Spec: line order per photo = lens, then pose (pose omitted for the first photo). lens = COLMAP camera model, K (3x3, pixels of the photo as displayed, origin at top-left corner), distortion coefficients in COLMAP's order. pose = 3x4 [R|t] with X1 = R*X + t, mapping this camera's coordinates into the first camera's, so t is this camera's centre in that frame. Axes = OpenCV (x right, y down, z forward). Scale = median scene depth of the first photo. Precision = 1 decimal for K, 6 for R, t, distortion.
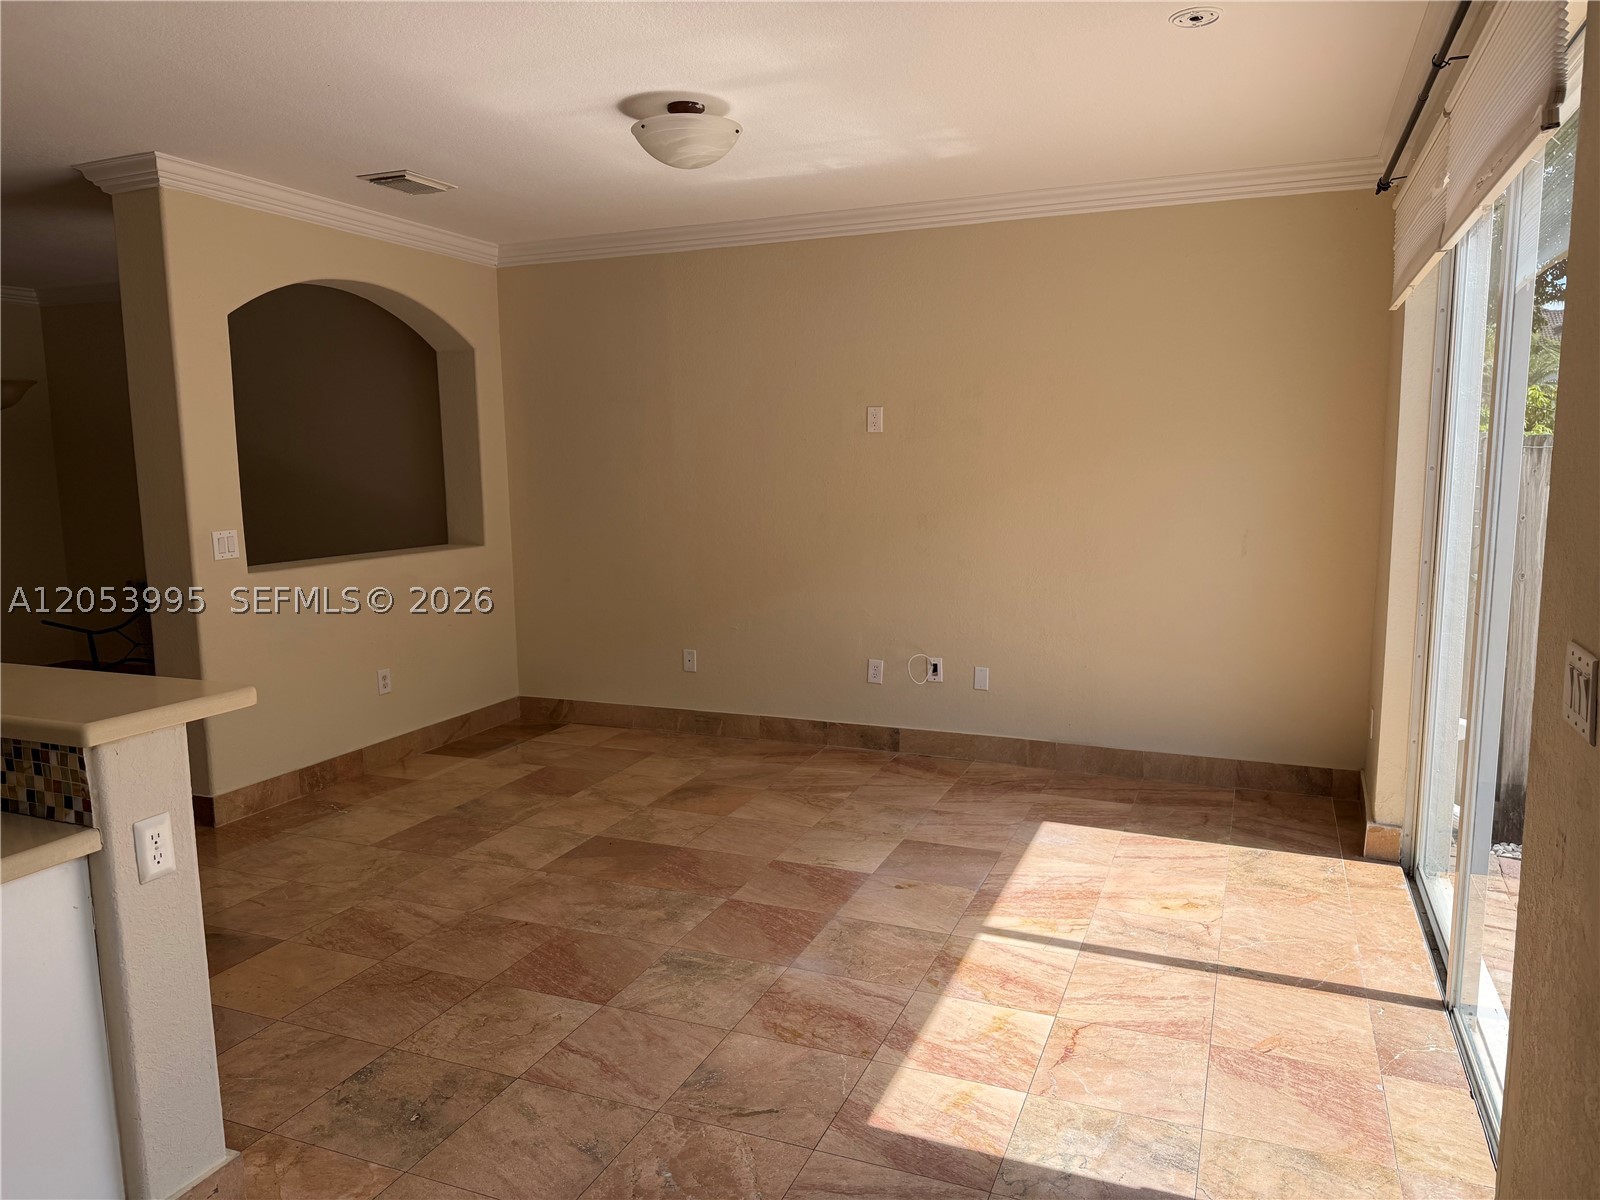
lens RADIAL K [[1120.9, 0, 796.9], [0, 1120.9, 609.8], [0, 0, 1]] dist [0.037138, -0.046882]
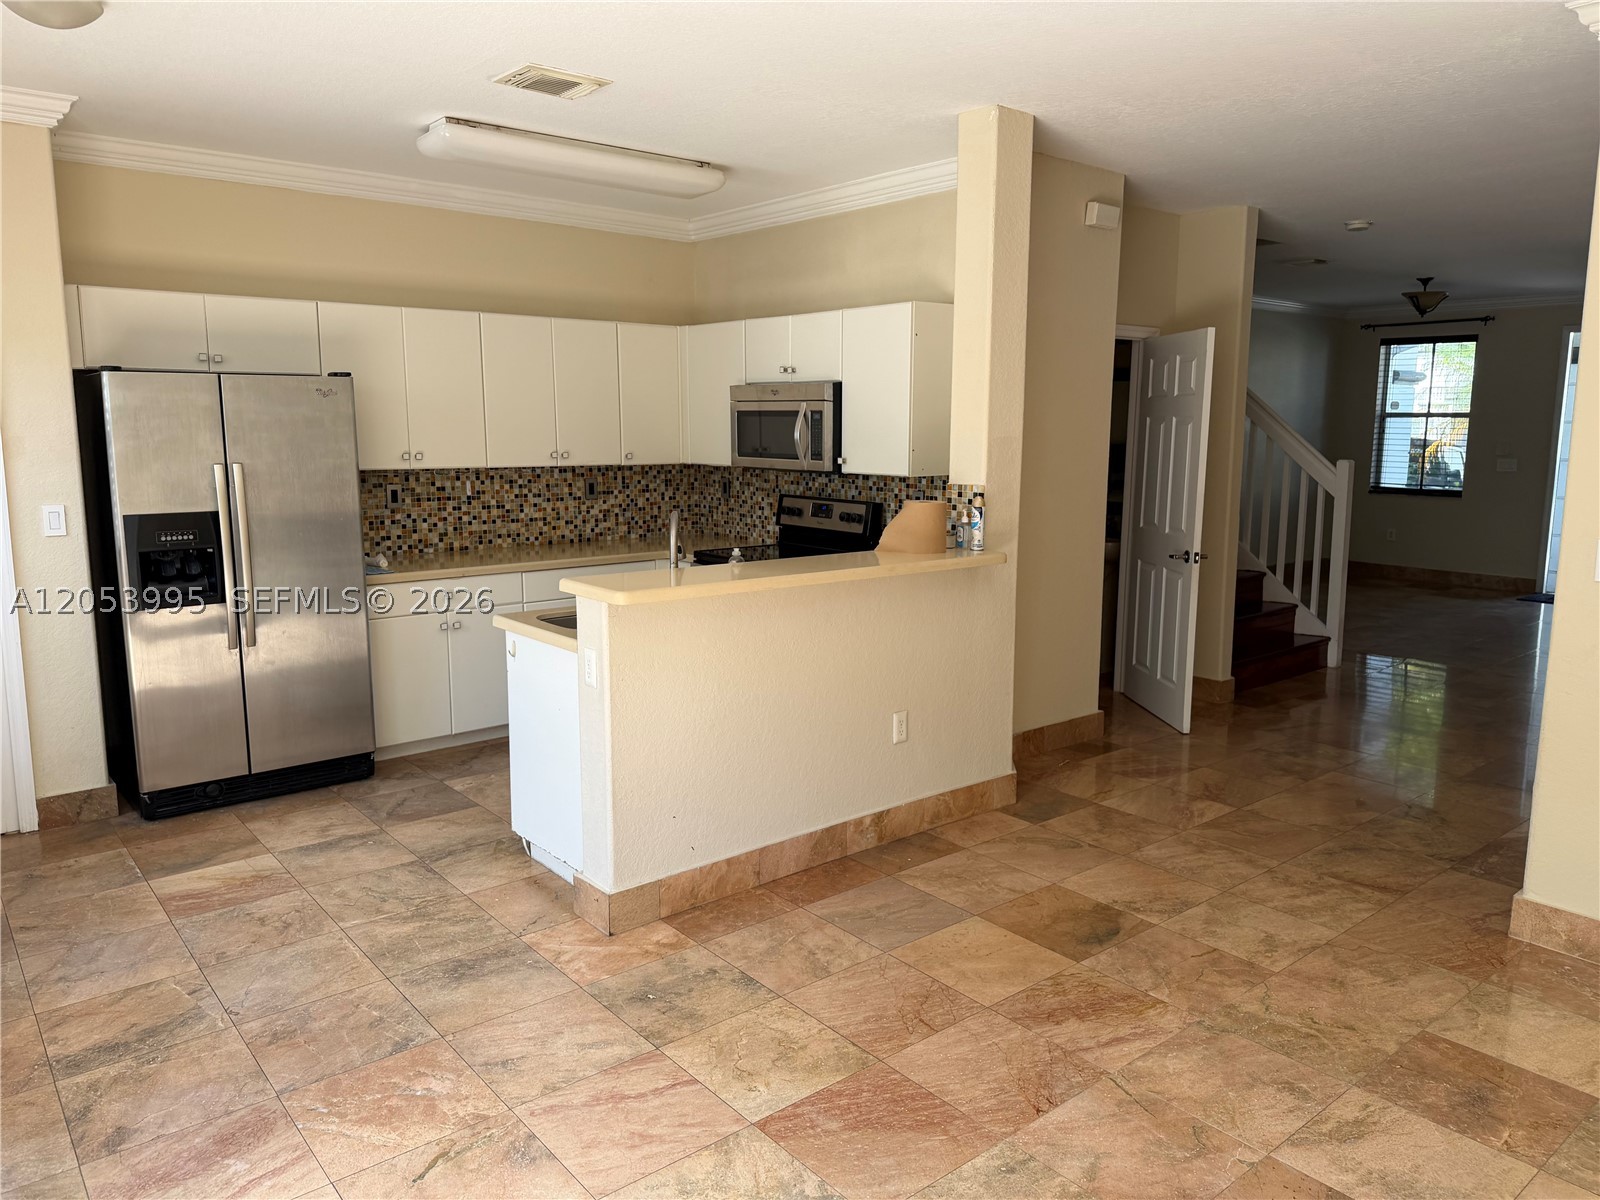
lens RADIAL K [[1120.9, 0, 807.6], [0, 1120.9, 593.7], [0, 0, 1]] dist [0.037138, -0.046882]
pose [[-0.467665, 0.146486, -0.871683, 0.458297], [-0.117809, 0.967044, 0.225716, -0.201092], [0.876020, 0.208252, -0.434995, 1.315007]]
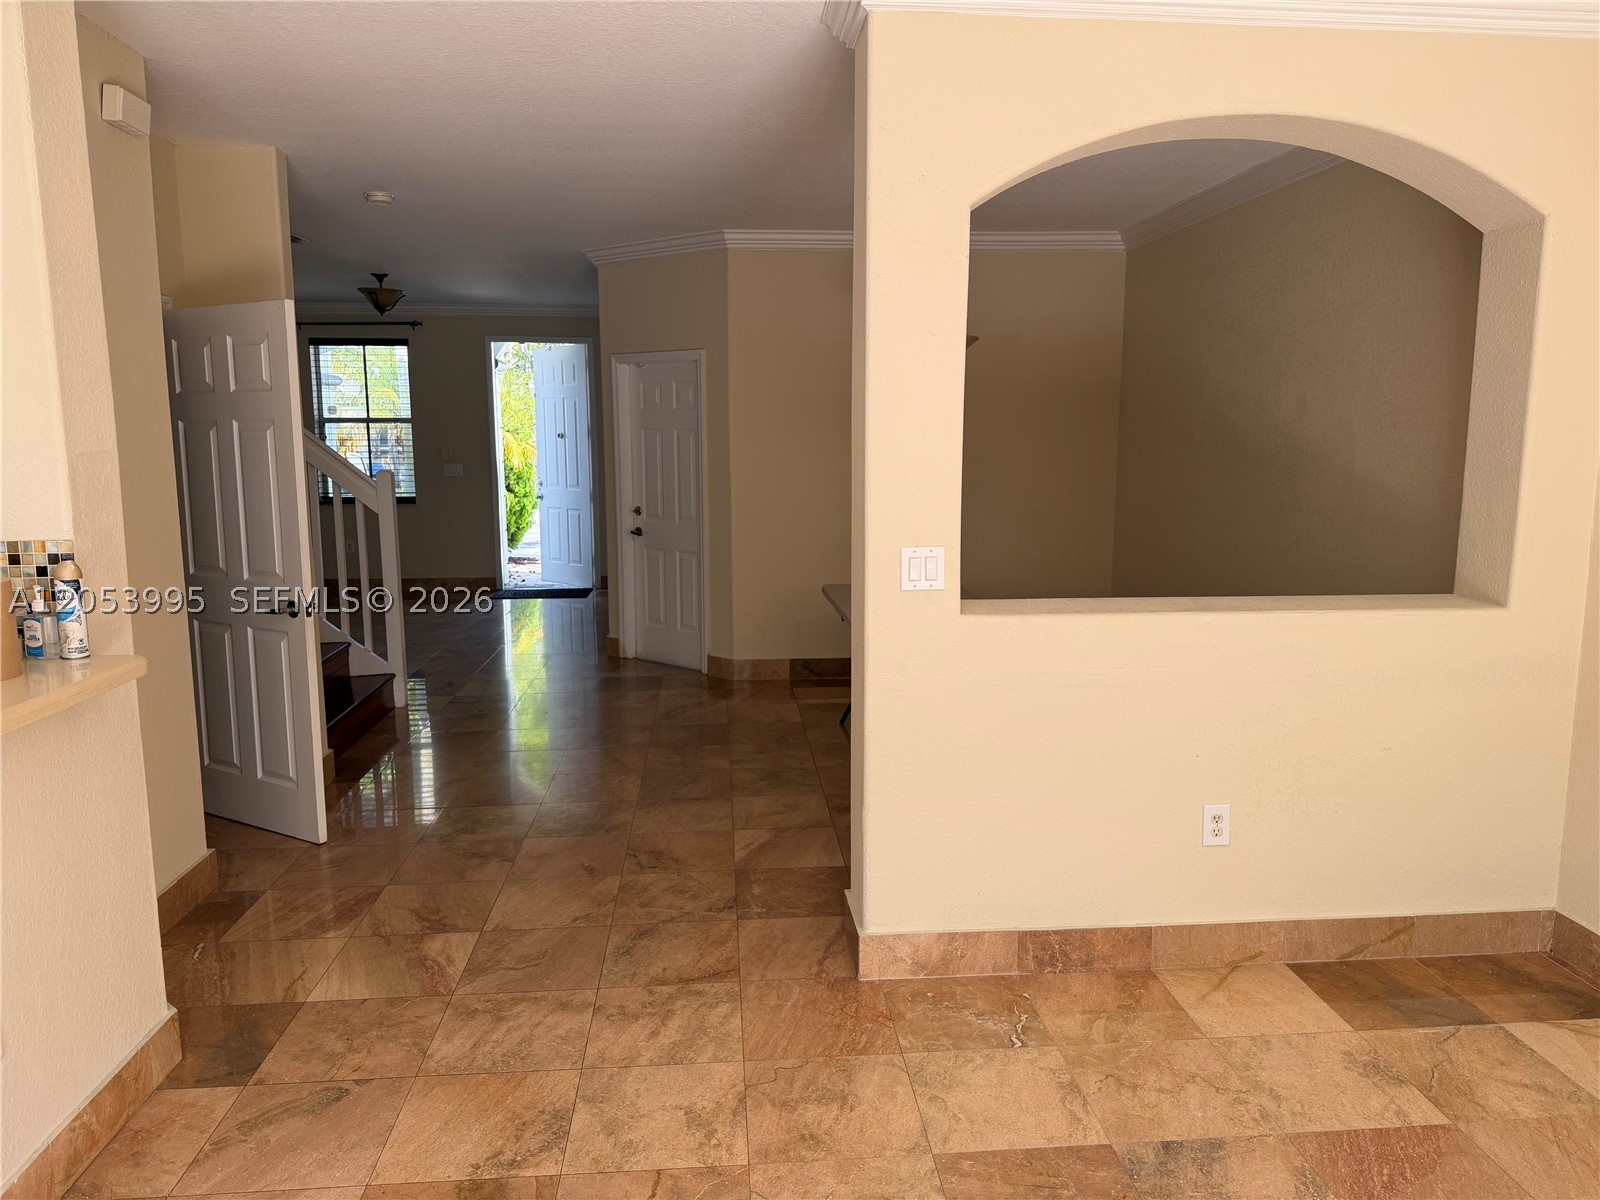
lens RADIAL K [[1120.9, 0, 812.2], [0, 1120.9, 587.5], [0, 0, 1]] dist [0.037138, -0.046882]
pose [[0.460514, 0.137531, -0.876933, 0.046608], [-0.126203, 0.988033, 0.088681, -0.144269], [0.878635, 0.069833, 0.472360, 0.963765]]
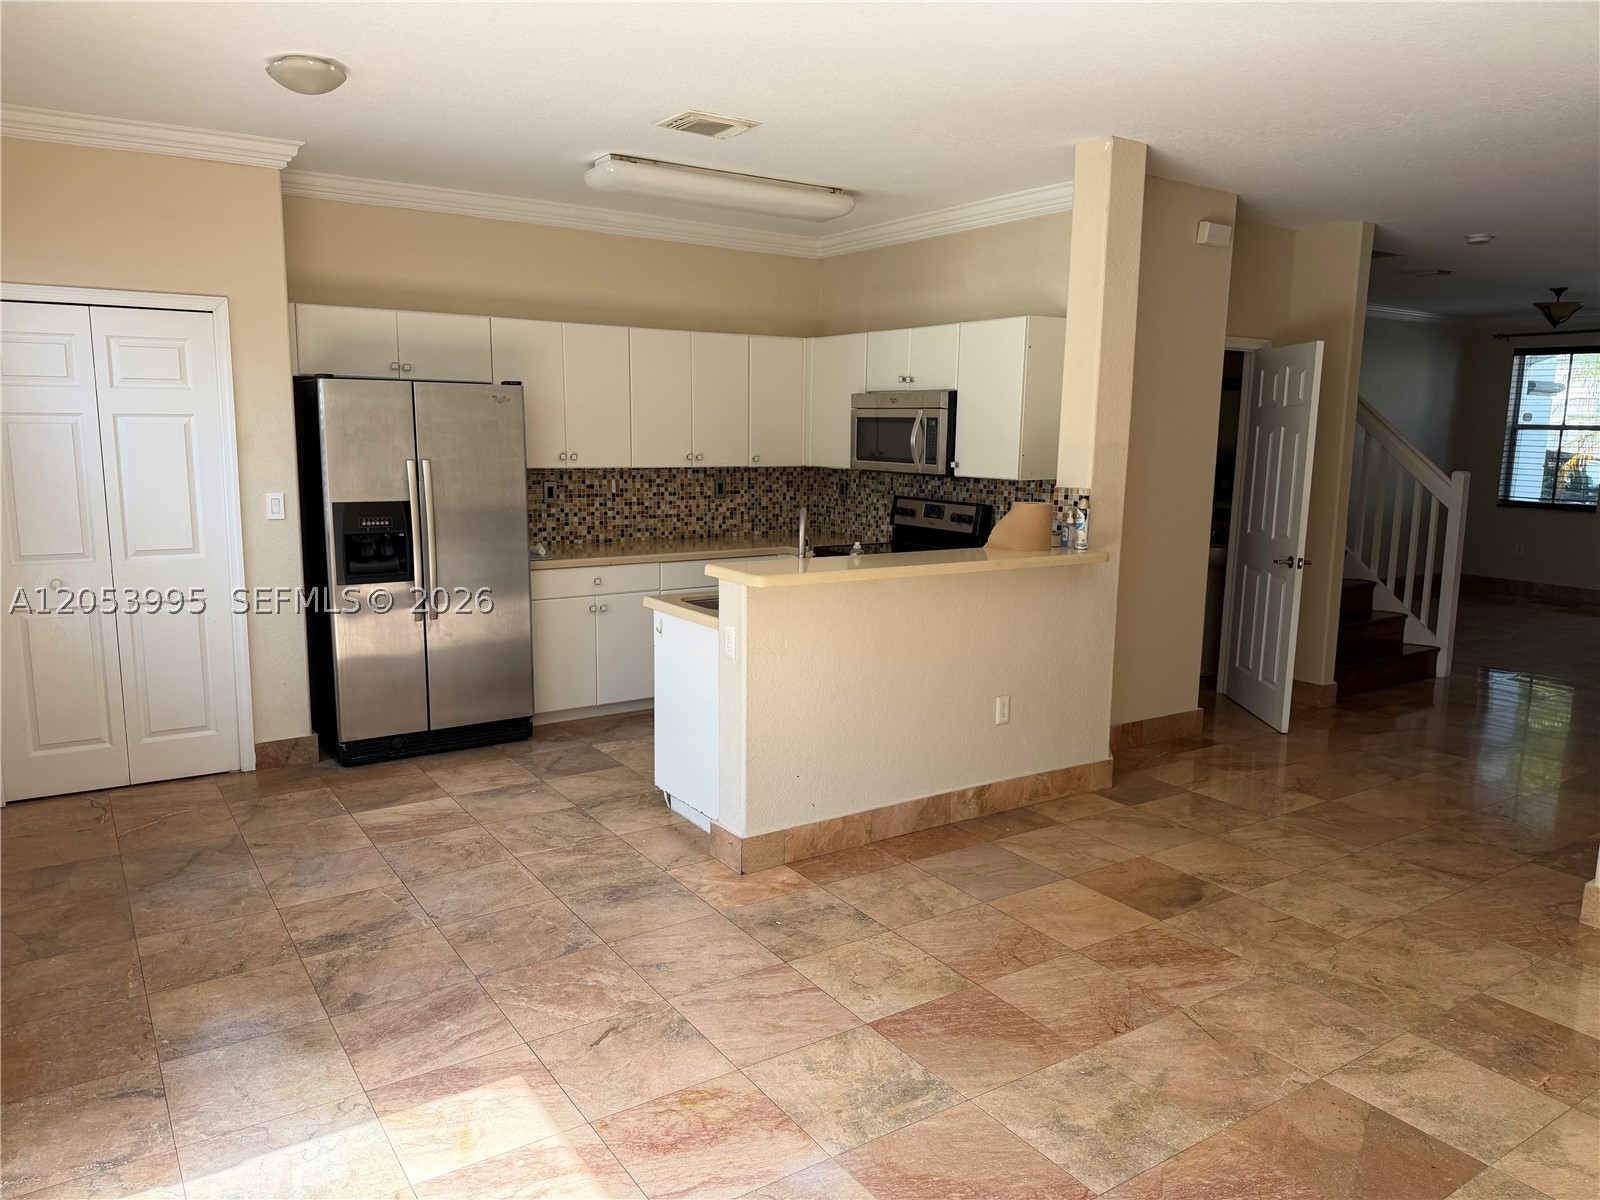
lens RADIAL K [[1120.9, 0, 793.8], [0, 1120.9, 612.4], [0, 0, 1]] dist [0.037138, -0.046882]
pose [[-0.560782, 0.142671, -0.815579, 0.590206], [-0.119135, 0.960887, 0.250006, -0.212504], [0.819348, 0.237363, -0.521851, 1.371855]]
